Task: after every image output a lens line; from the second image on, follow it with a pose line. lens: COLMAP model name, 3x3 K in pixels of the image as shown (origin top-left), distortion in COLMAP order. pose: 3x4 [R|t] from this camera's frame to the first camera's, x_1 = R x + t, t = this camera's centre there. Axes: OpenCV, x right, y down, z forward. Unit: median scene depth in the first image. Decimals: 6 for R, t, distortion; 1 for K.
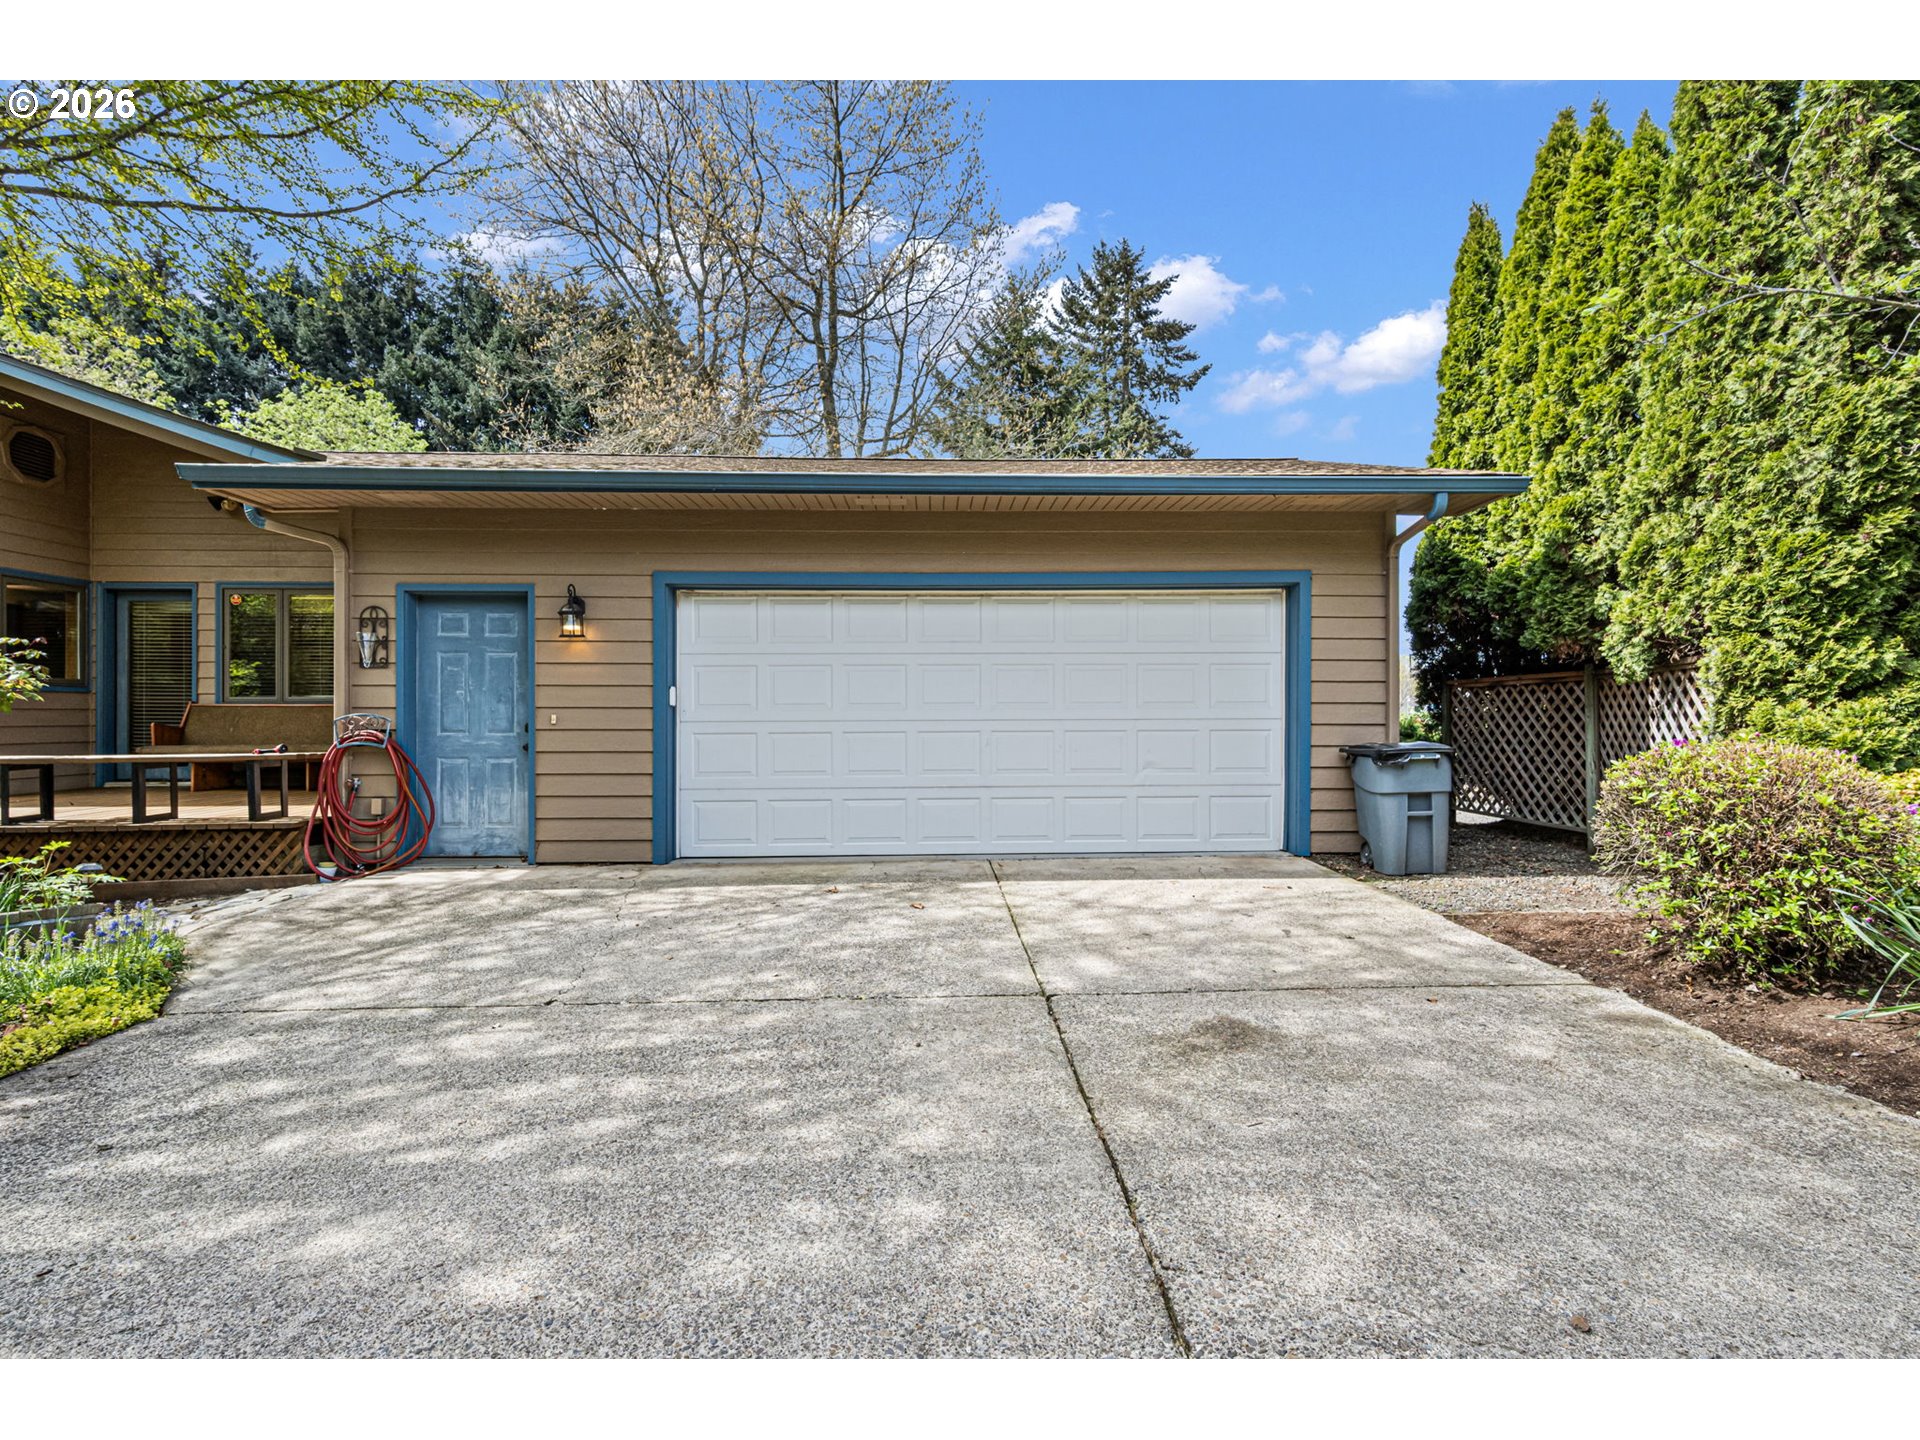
lens RADIAL K [[840.4, 0, 958.1], [0, 840.4, 715.0], [0, 0, 1]] dist [-0.000837, 0.000408]
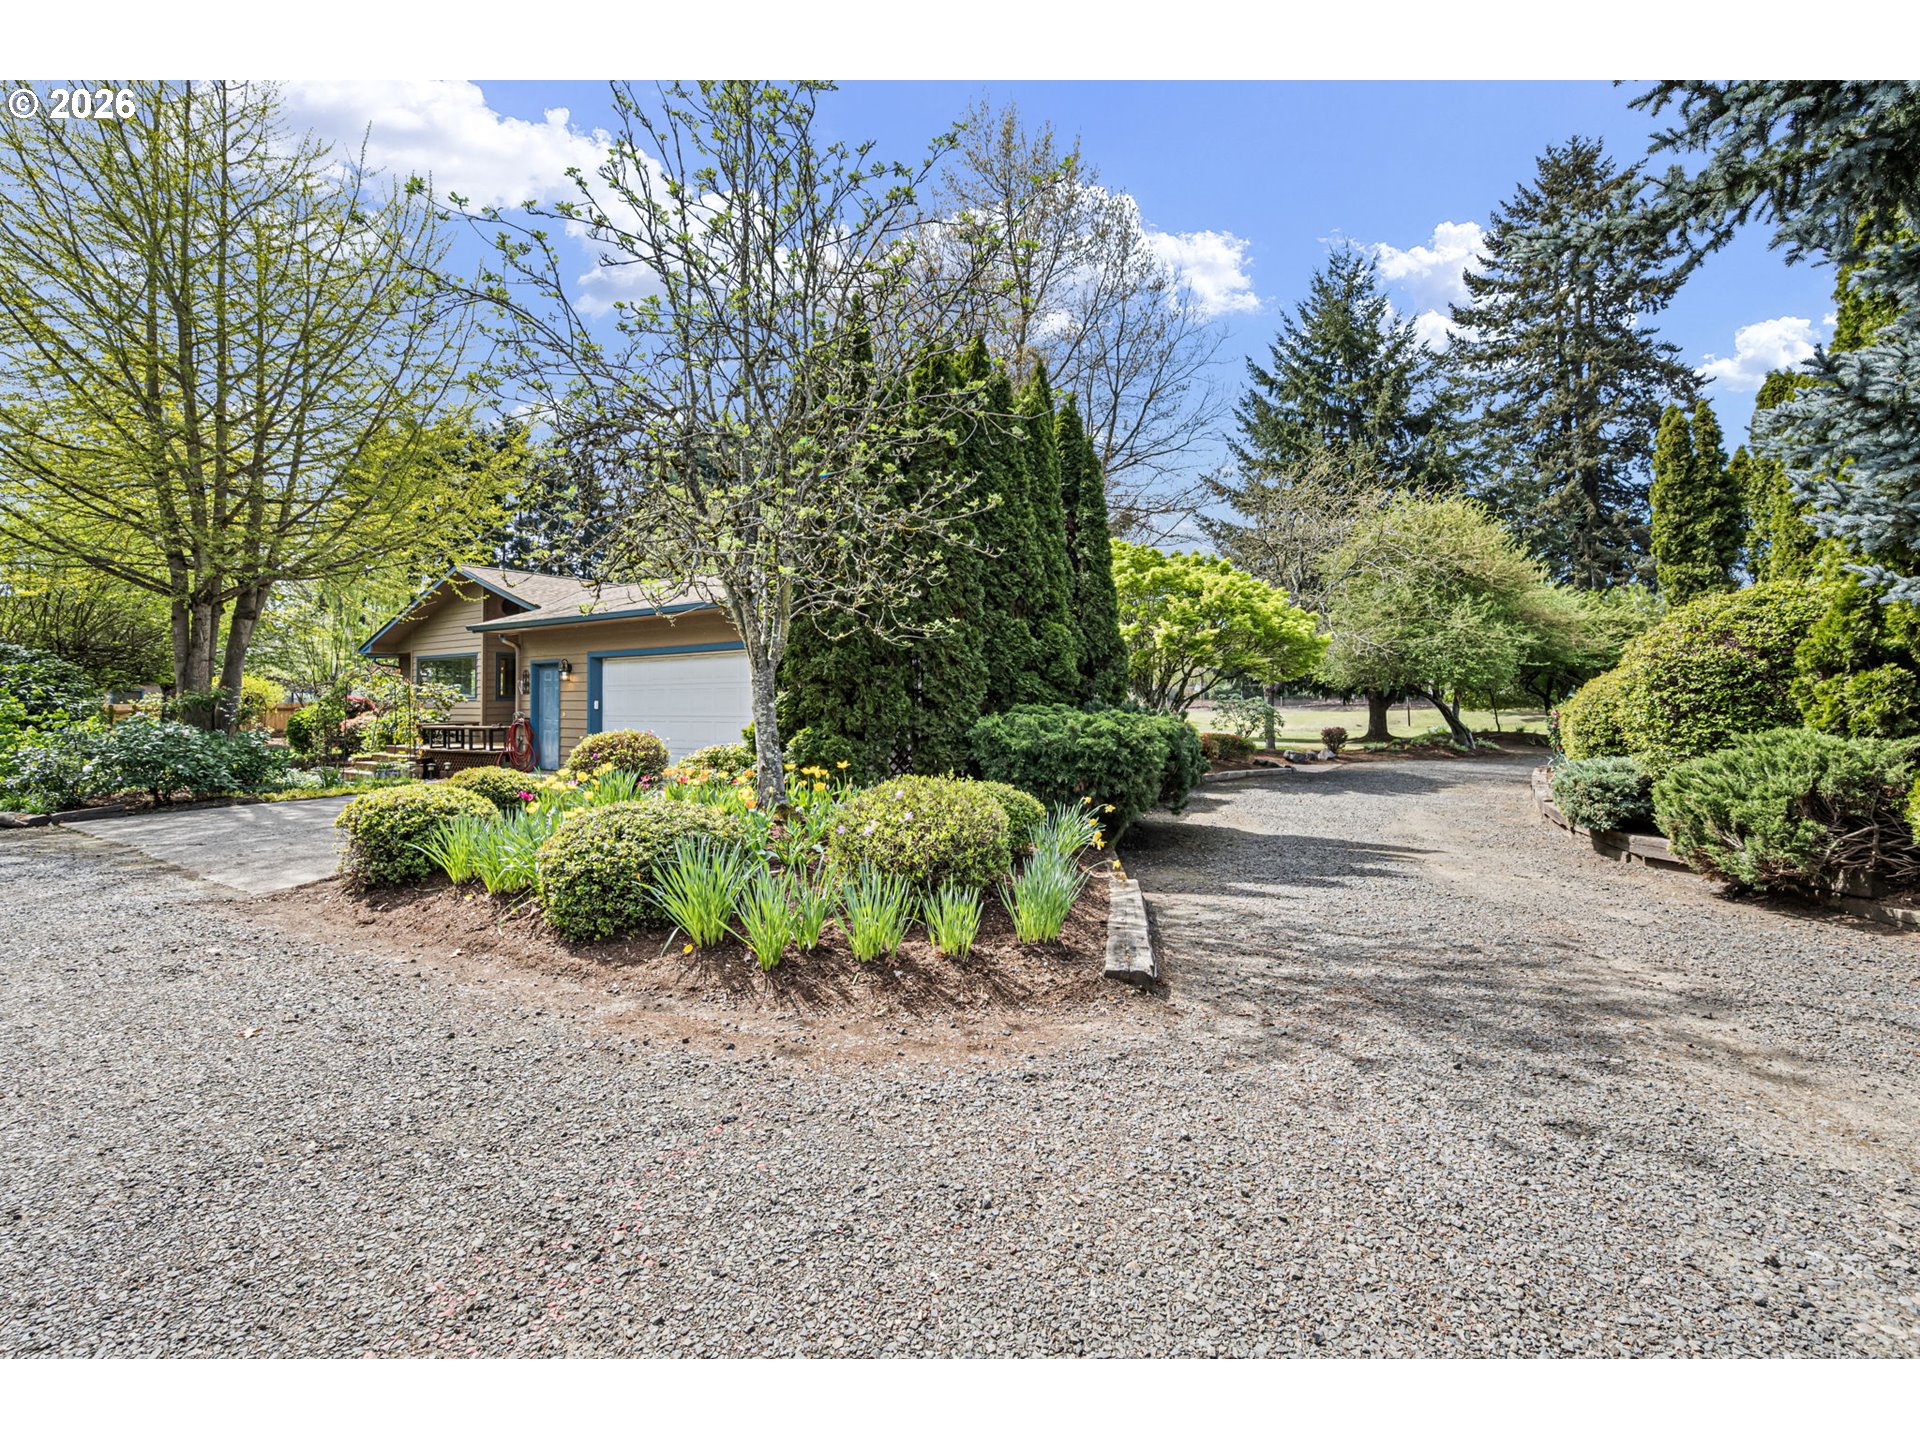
lens RADIAL K [[840.4, 0, 976.7], [0, 840.4, 681.7], [0, 0, 1]] dist [-0.000837, 0.000408]
pose [[0.808492, -0.013826, -0.588344, 1.953719], [0.003101, 0.999810, -0.019234, -0.040572], [0.588499, 0.013726, 0.808382, -0.271054]]
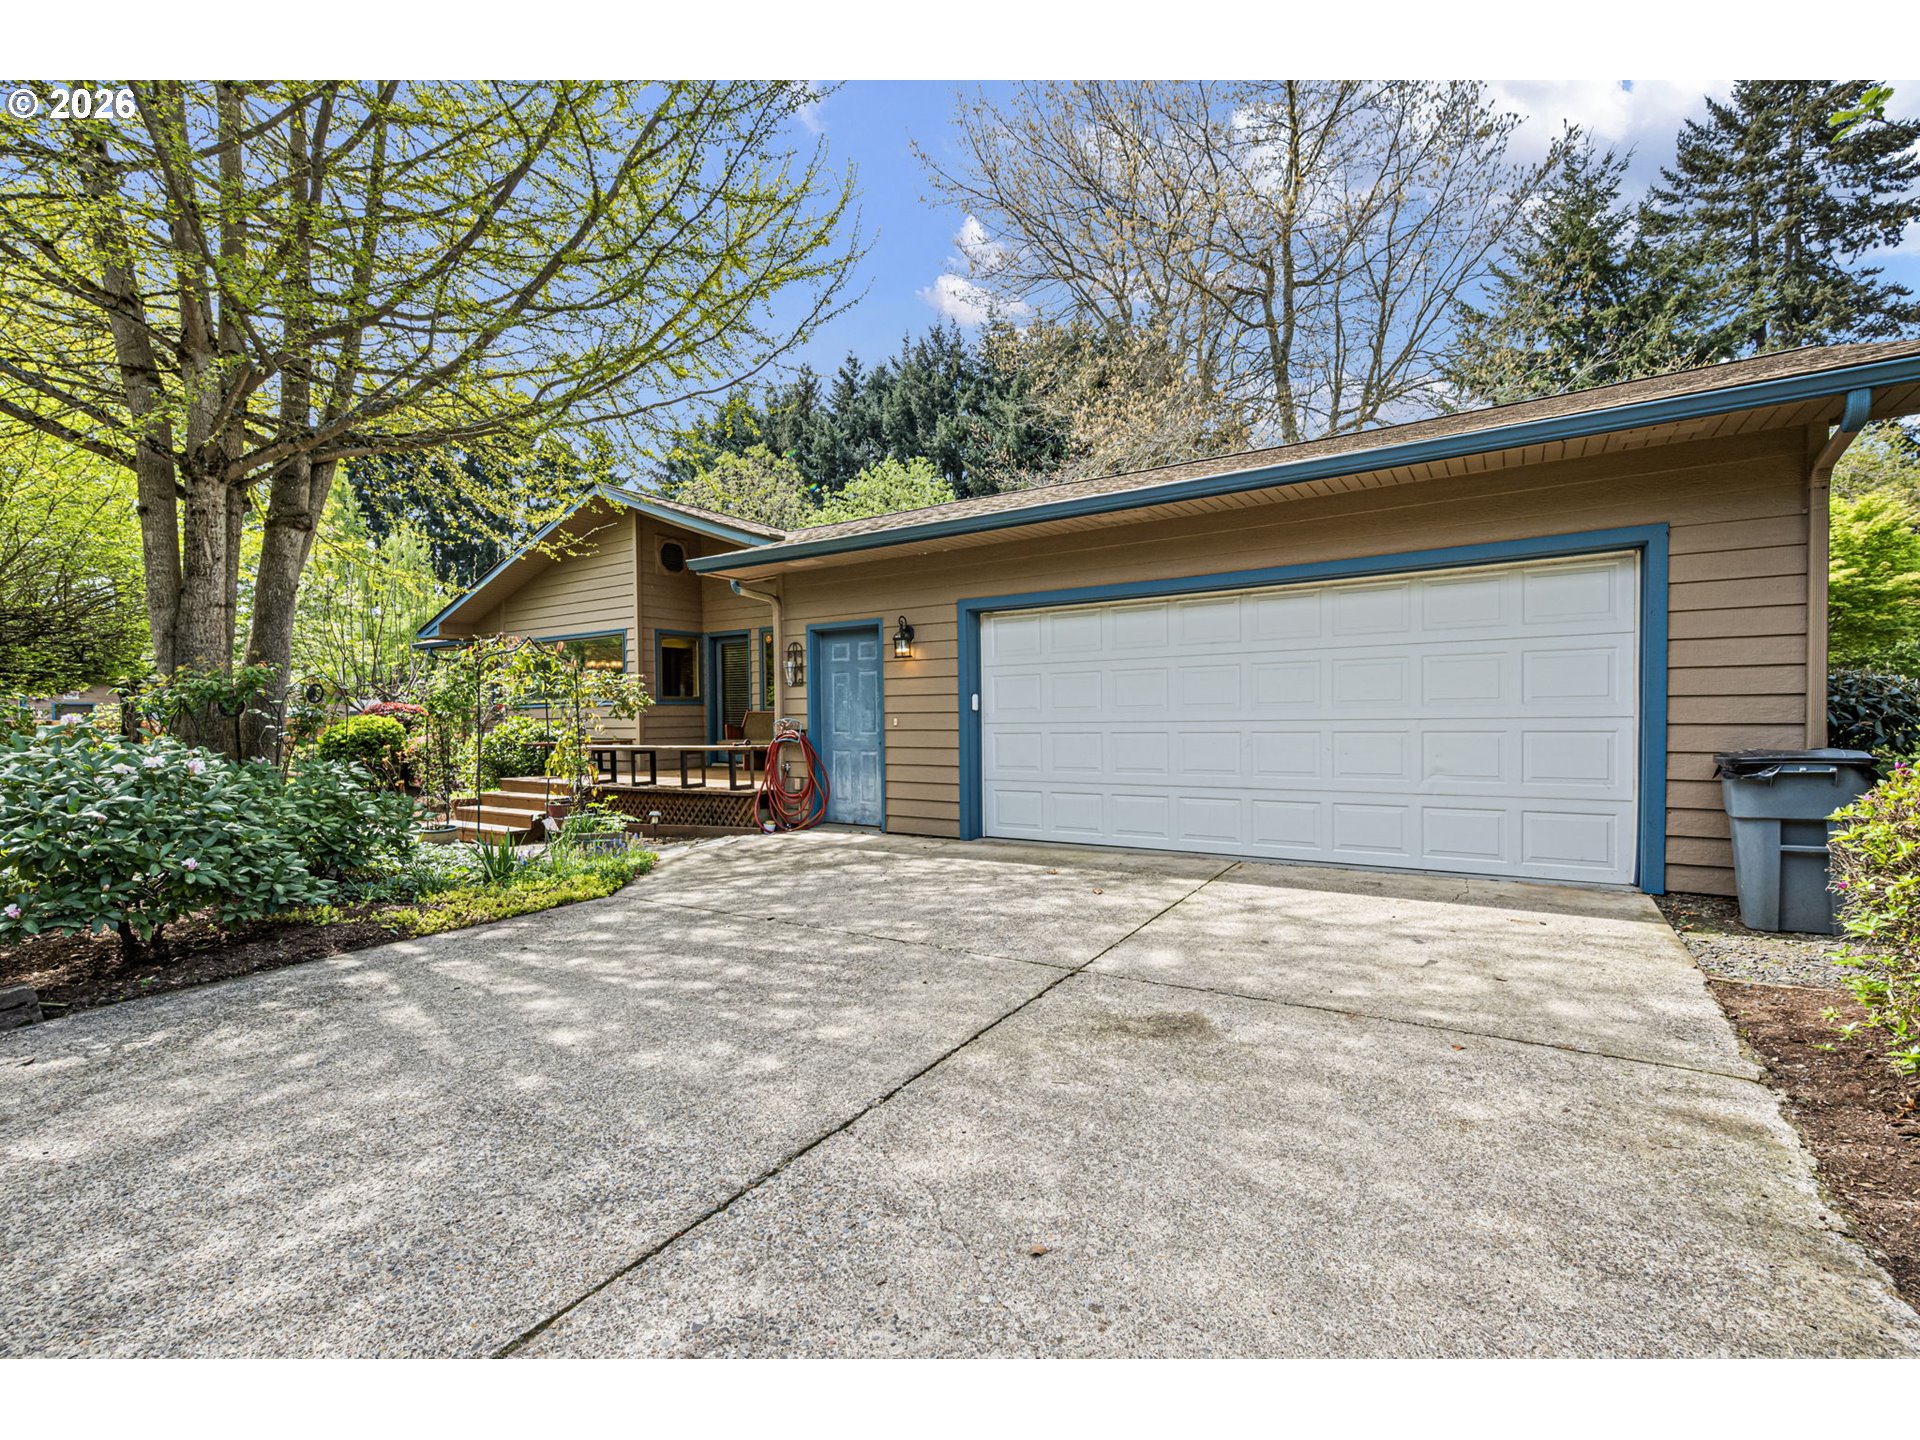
lens RADIAL K [[840.4, 0, 958.3], [0, 840.4, 730.8], [0, 0, 1]] dist [-0.000837, 0.000408]
pose [[0.817618, 0.001889, -0.575758, 0.345829], [0.011495, 0.999742, 0.019602, -0.005558], [0.575647, -0.022645, 0.817385, 0.000395]]
